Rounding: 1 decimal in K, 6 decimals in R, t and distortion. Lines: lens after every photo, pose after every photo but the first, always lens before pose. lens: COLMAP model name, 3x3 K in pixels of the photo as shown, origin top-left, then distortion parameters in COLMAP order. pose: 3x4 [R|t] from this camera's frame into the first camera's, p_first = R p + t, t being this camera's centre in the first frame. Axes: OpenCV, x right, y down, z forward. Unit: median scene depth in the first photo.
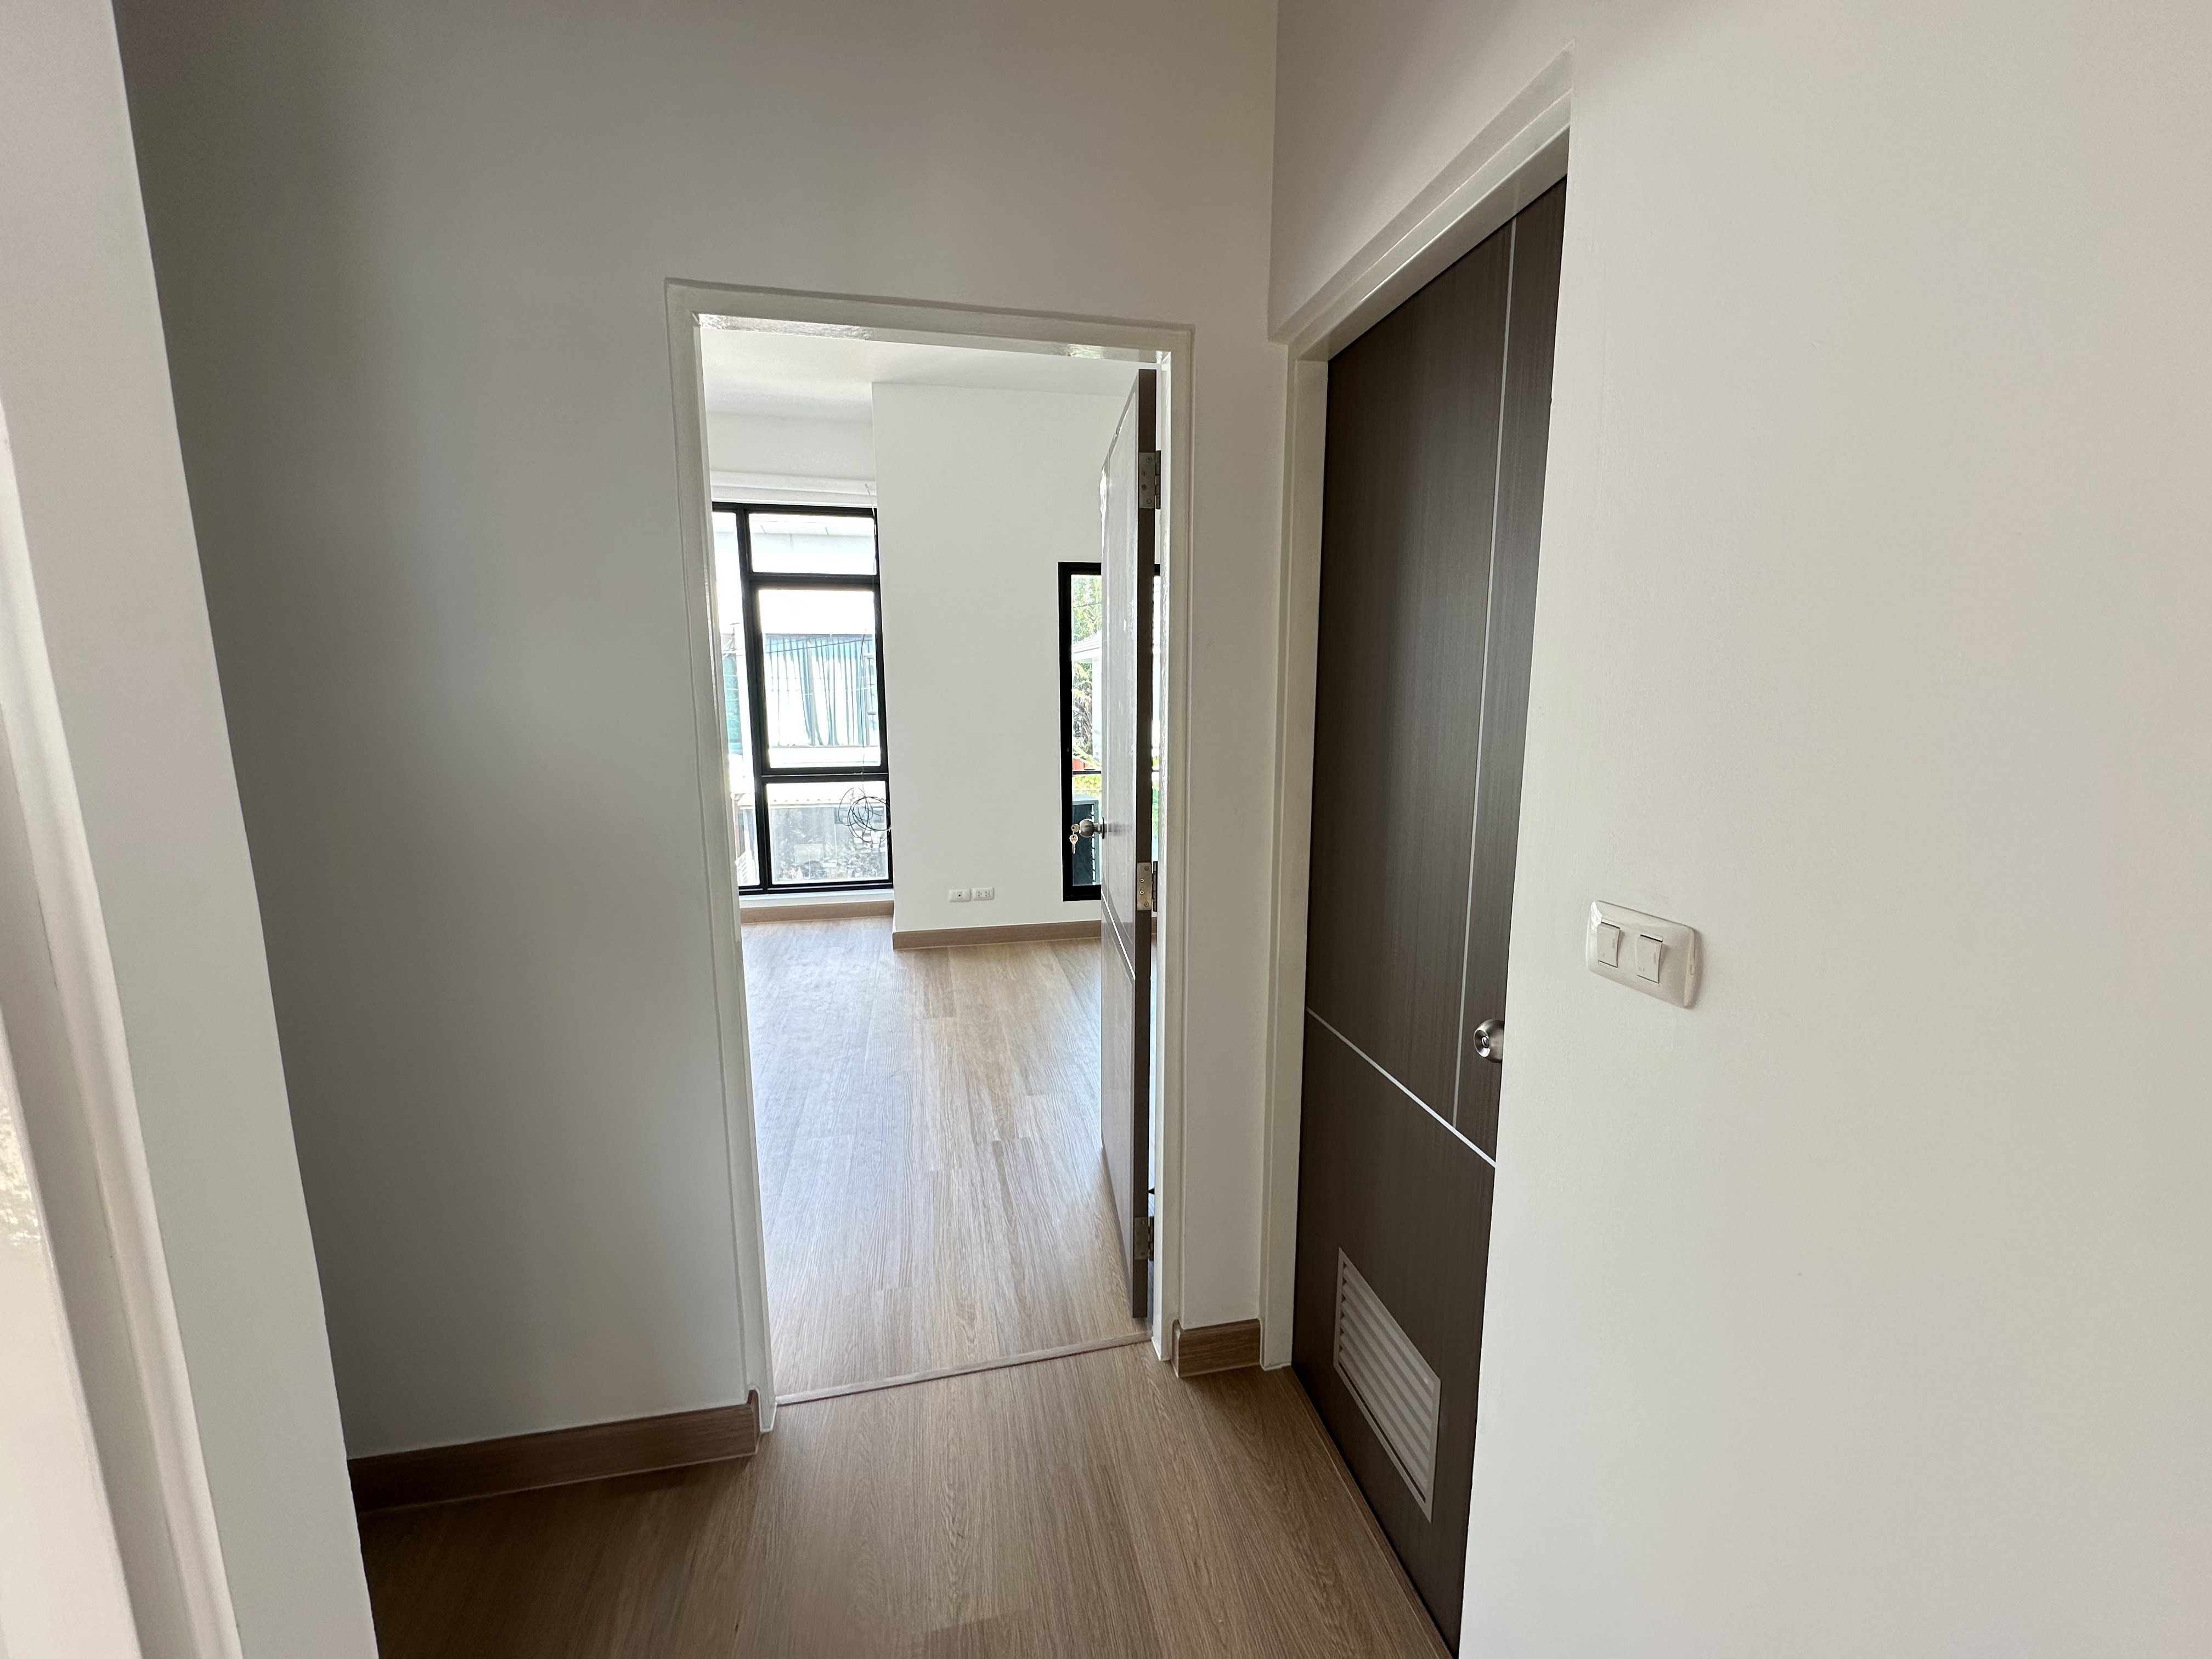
lens RADIAL K [[882.0, 0, 1108.0], [0, 882.0, 829.1], [0, 0, 1]] dist [-0.004599, 0.000893]
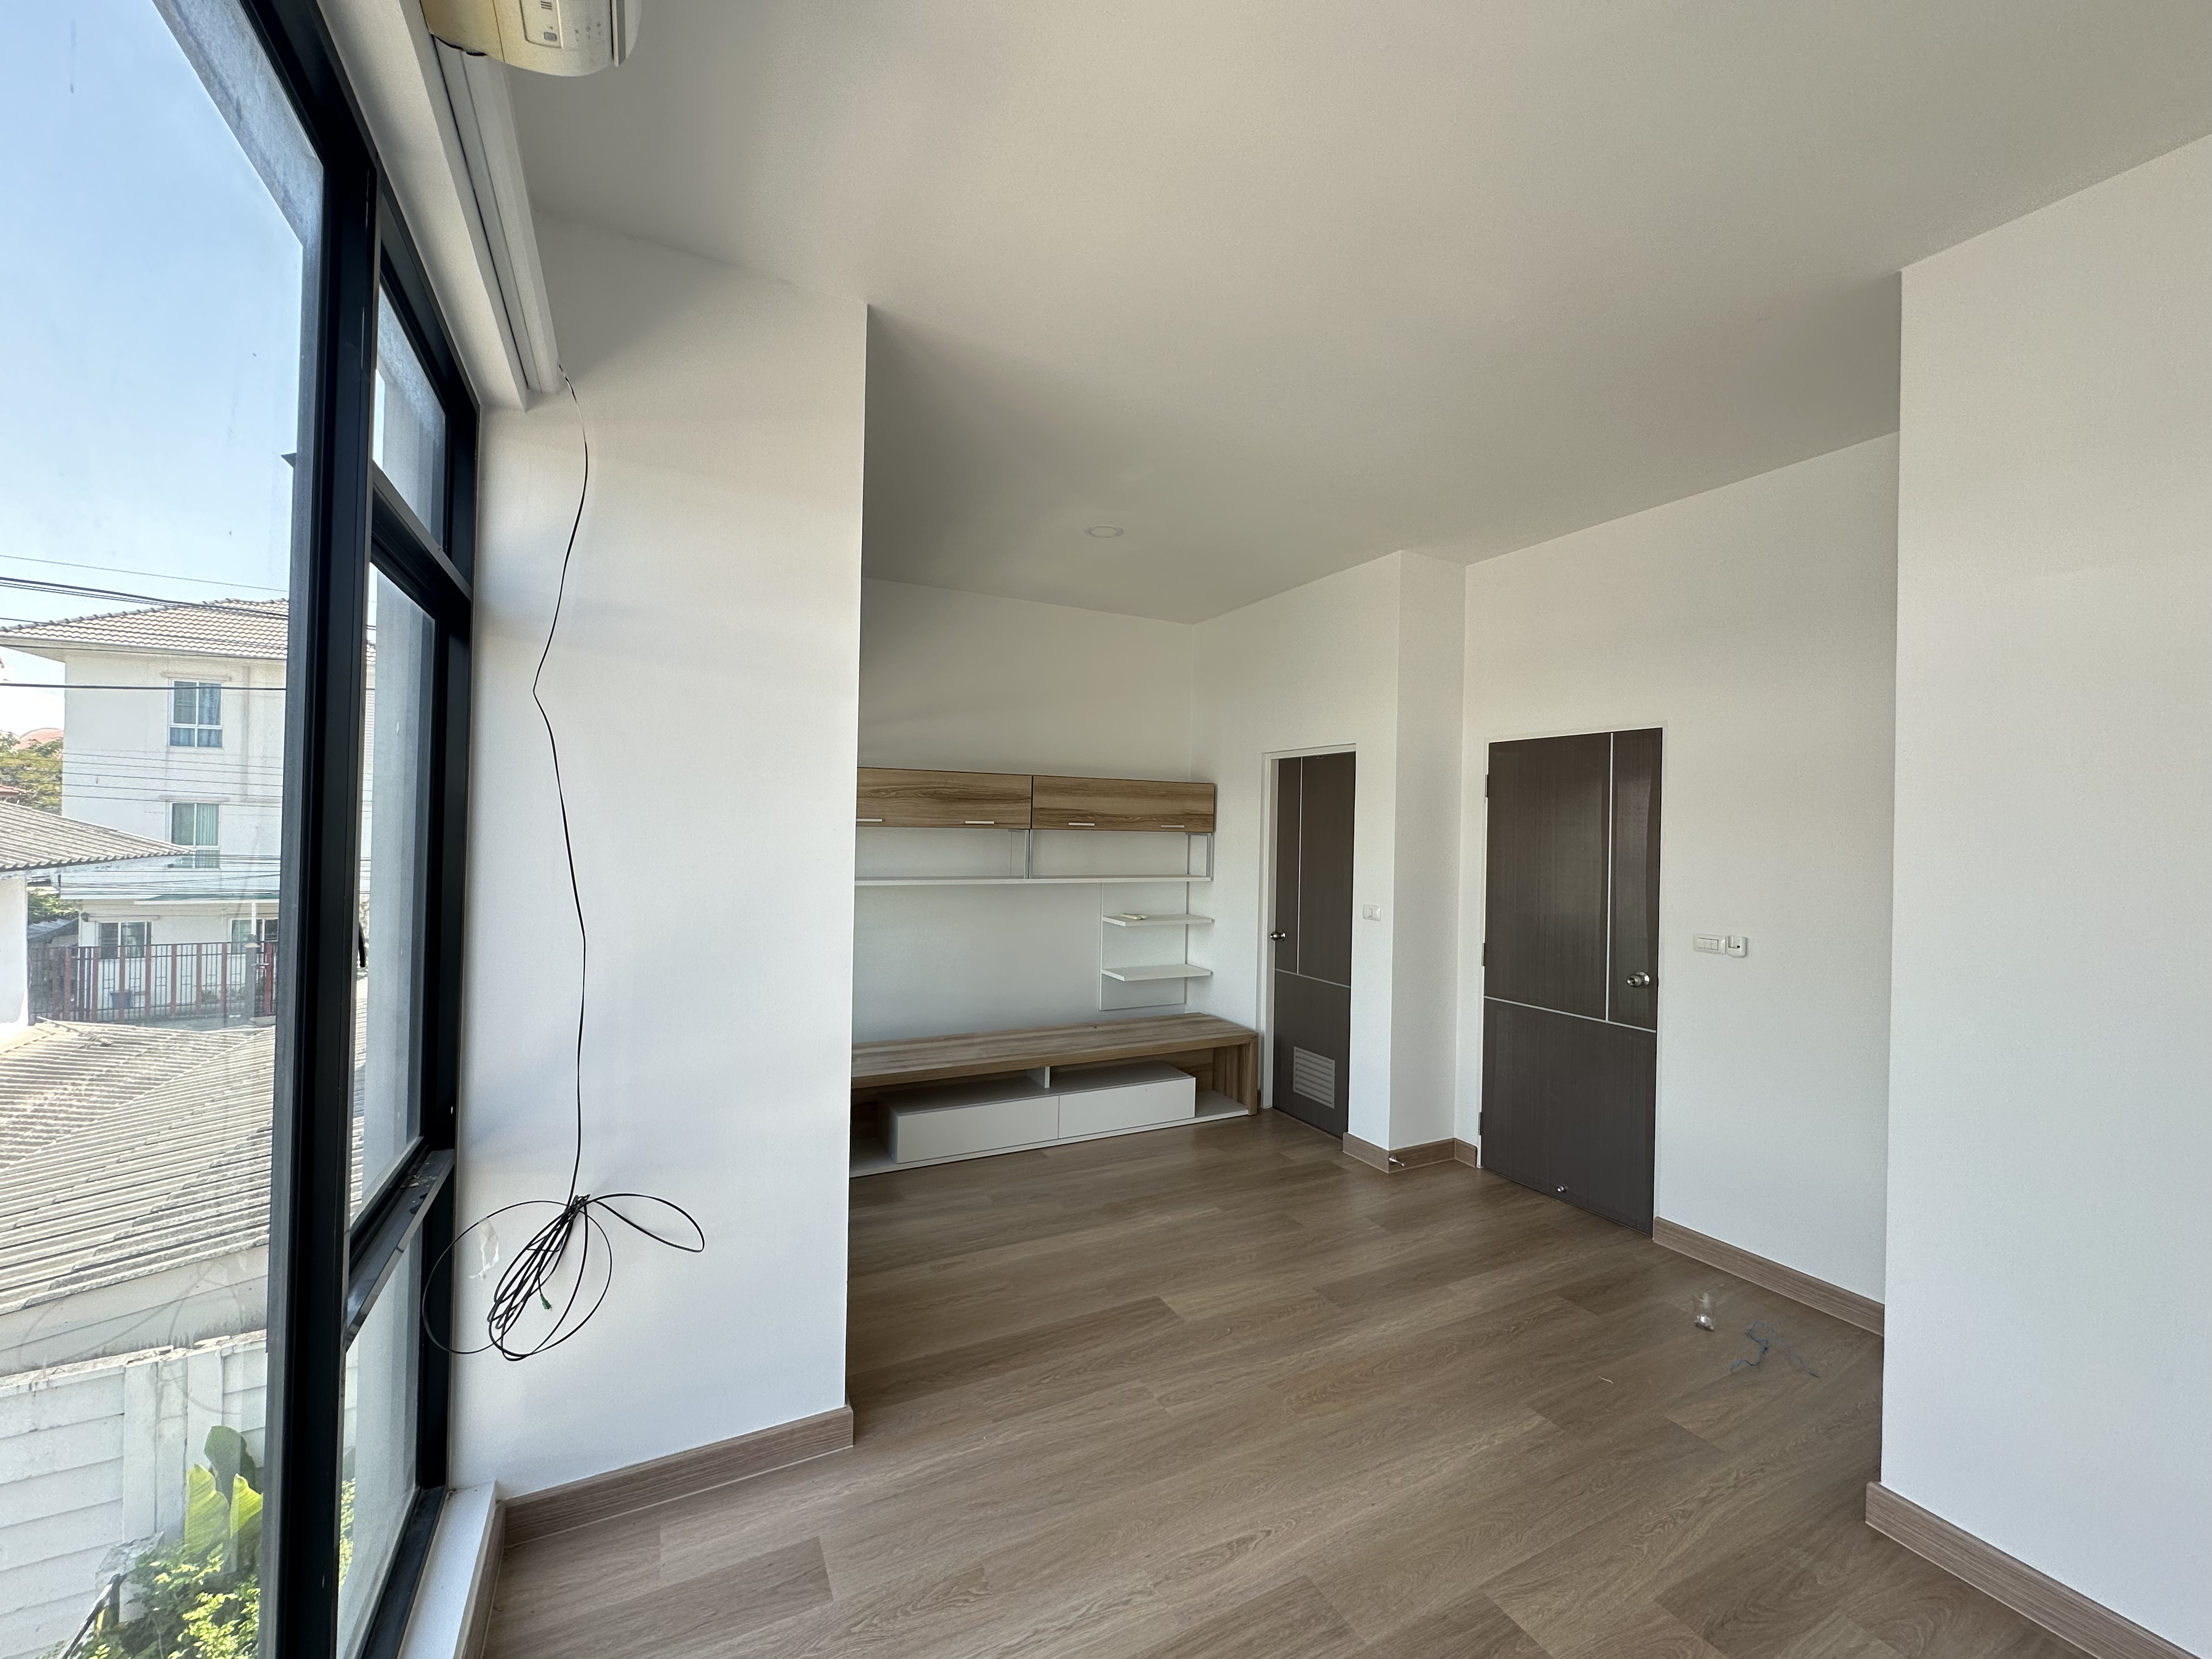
lens RADIAL K [[882.0, 0, 1108.7], [0, 882.0, 823.4], [0, 0, 1]] dist [-0.004599, 0.000893]
pose [[-0.258747, 0.001815, 0.965944, -2.061840], [0.138313, 0.989763, 0.035190, -0.526709], [-0.955992, 0.142708, -0.256349, 2.669515]]
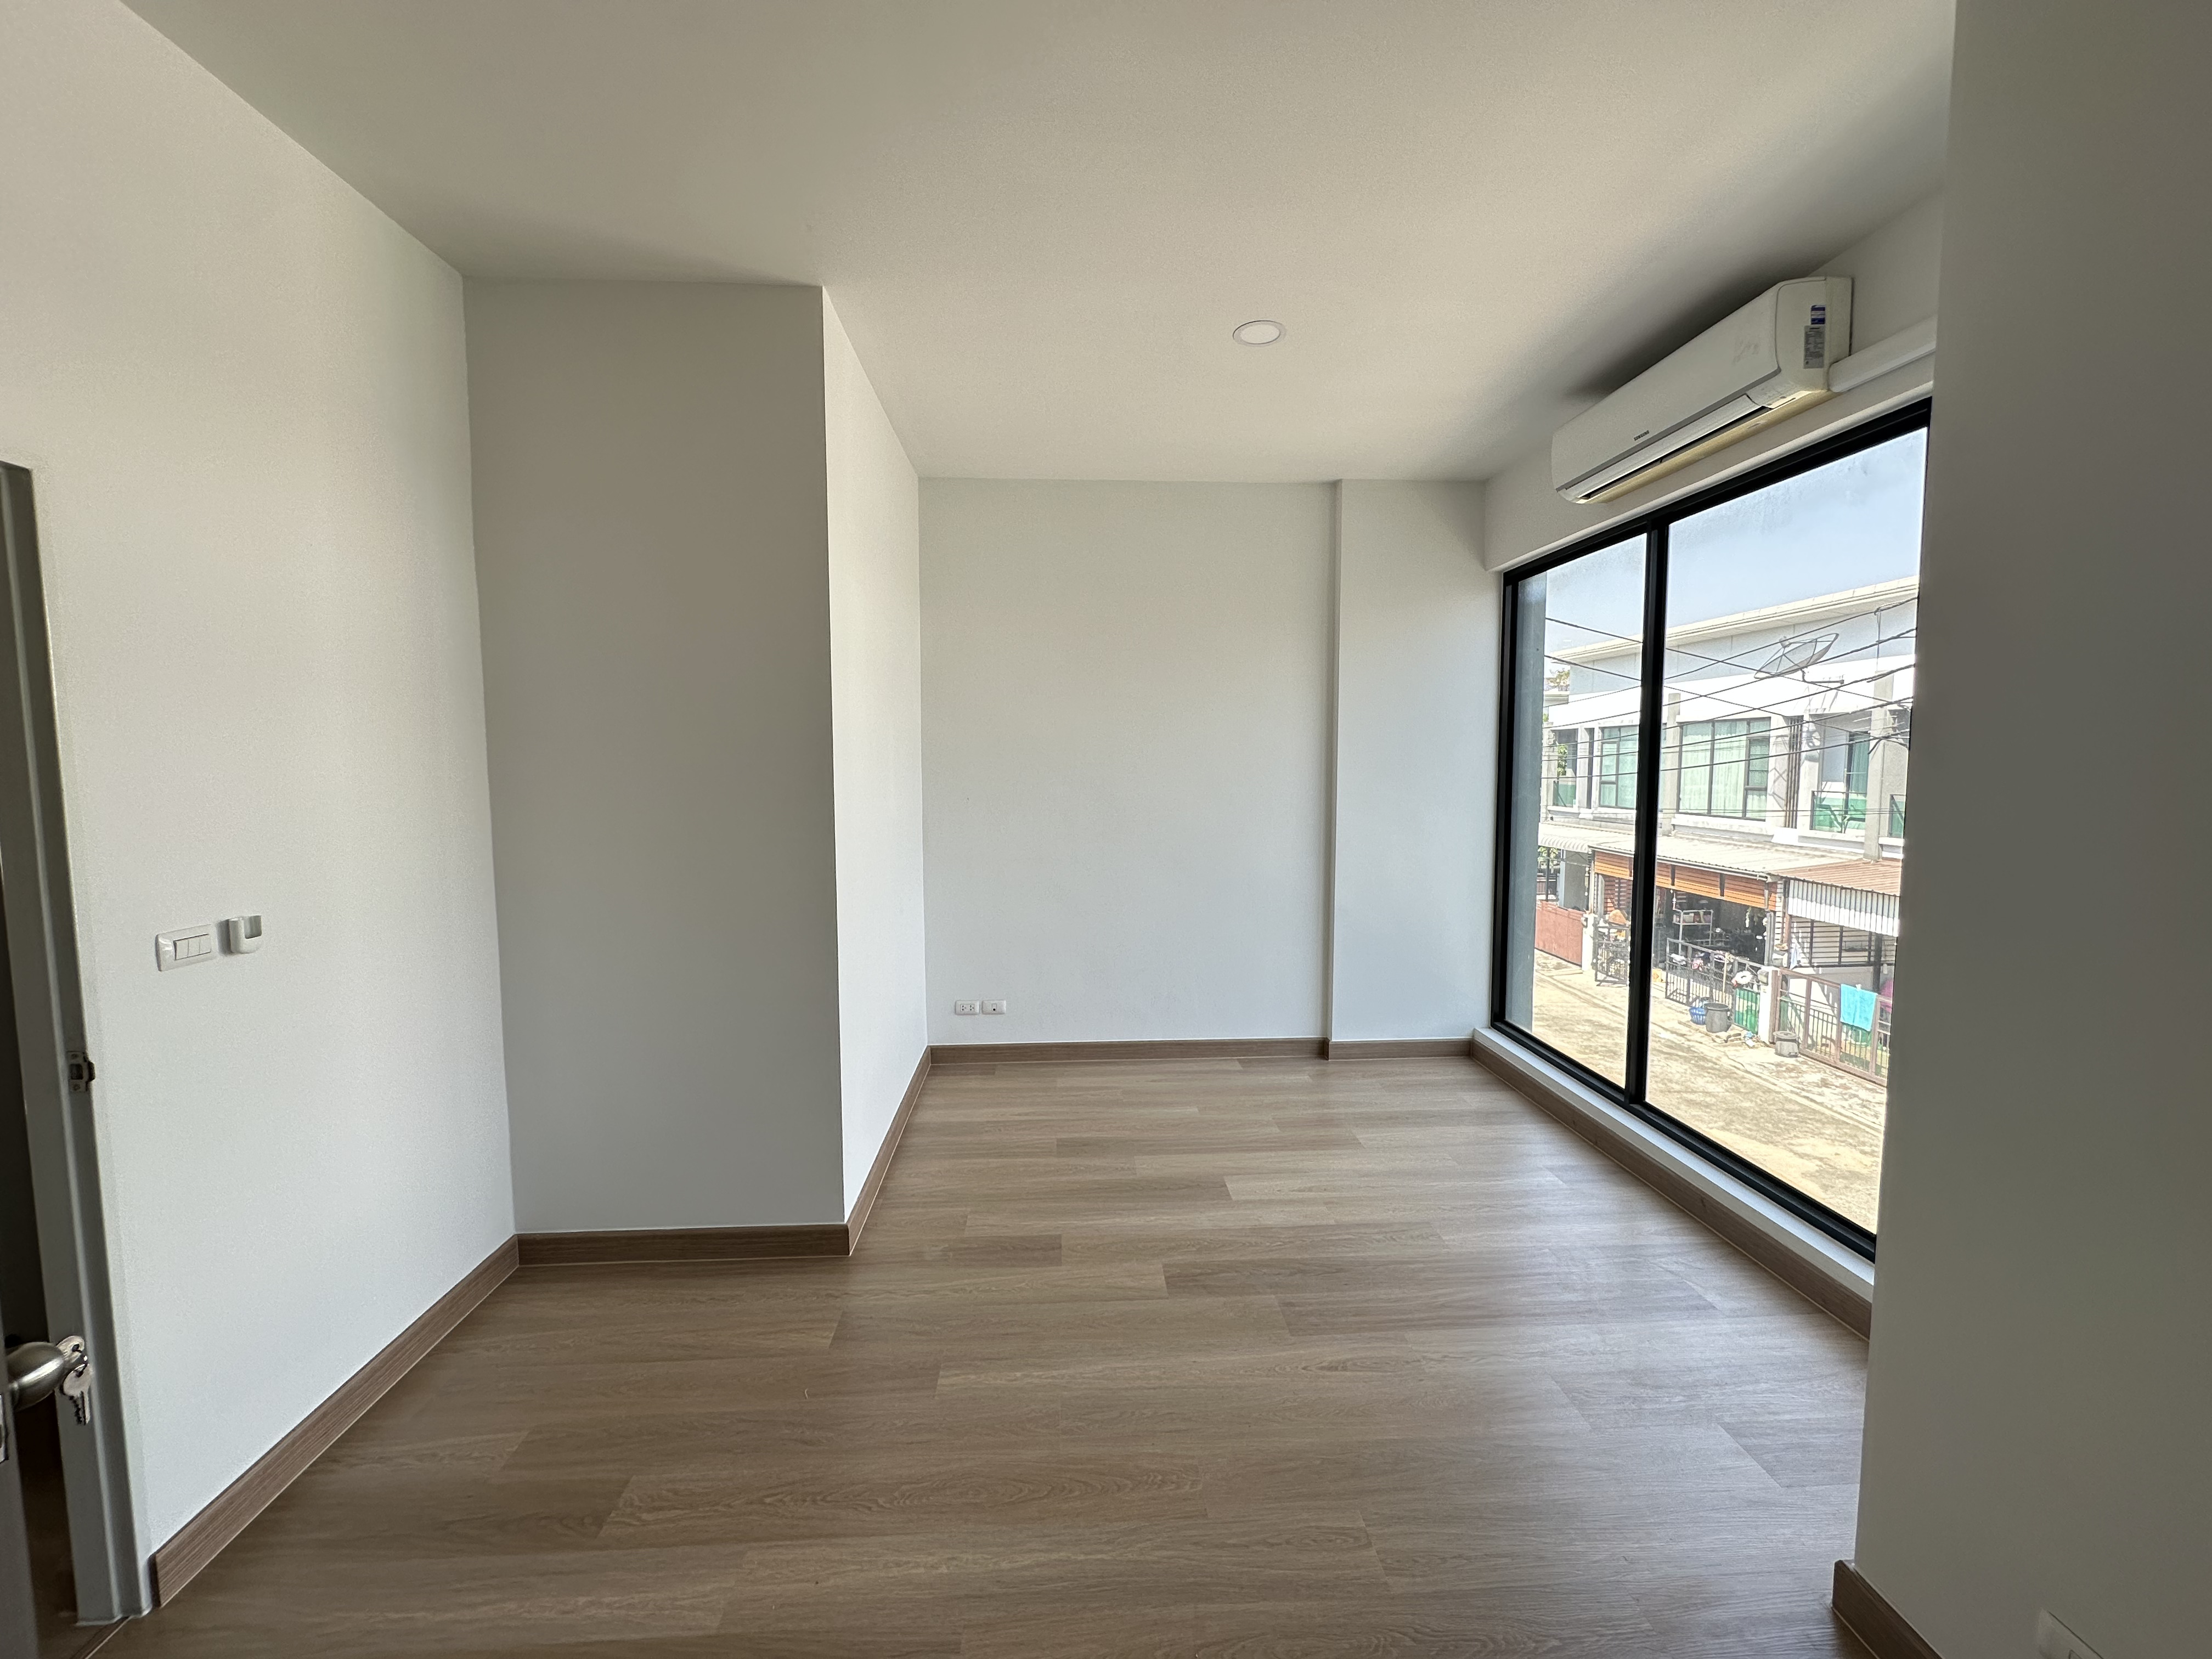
lens RADIAL K [[882.0, 0, 1099.9], [0, 882.0, 833.0], [0, 0, 1]] dist [-0.004599, 0.000893]
pose [[-0.164227, 0.082839, -0.982938, 0.279621], [-0.158534, 0.981298, 0.109188, -0.409037], [0.973600, 0.173761, -0.148022, 2.062300]]
